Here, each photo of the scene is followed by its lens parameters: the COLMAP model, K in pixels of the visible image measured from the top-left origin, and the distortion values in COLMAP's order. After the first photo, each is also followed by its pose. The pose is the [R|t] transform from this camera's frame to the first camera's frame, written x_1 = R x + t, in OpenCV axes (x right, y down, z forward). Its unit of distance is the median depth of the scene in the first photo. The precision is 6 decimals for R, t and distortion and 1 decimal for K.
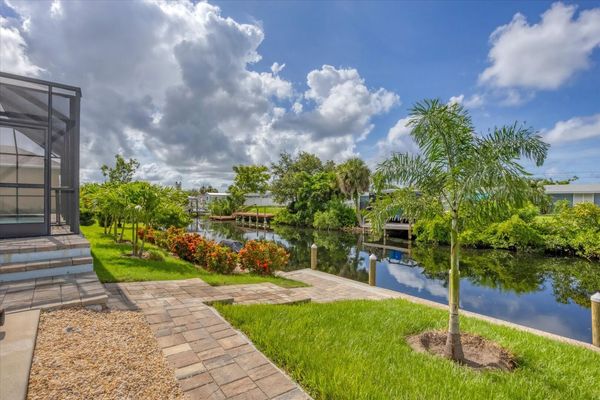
lens RADIAL K [[292.1, 0, 300.0], [0, 292.1, 200.0], [0, 0, 1]] dist [-0.103499, -0.000018]
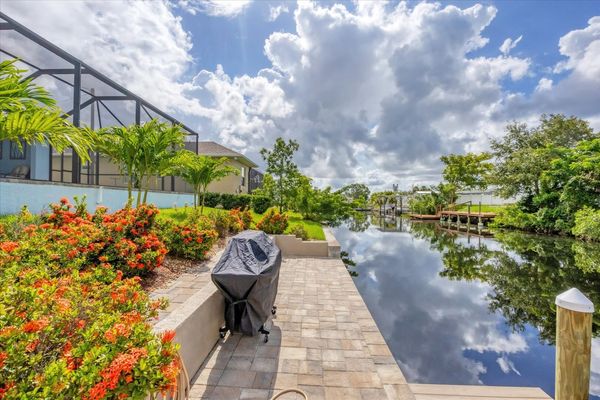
lens RADIAL K [[271.6, 0, 300.0], [0, 271.6, 200.0], [0, 0, 1]] dist [-0.020045, -0.000037]
pose [[0.732488, 0.003912, -0.680769, 0.005176], [-0.012099, 0.999900, -0.007273, 0.022201], [0.680673, 0.013564, 0.732462, 0.169101]]
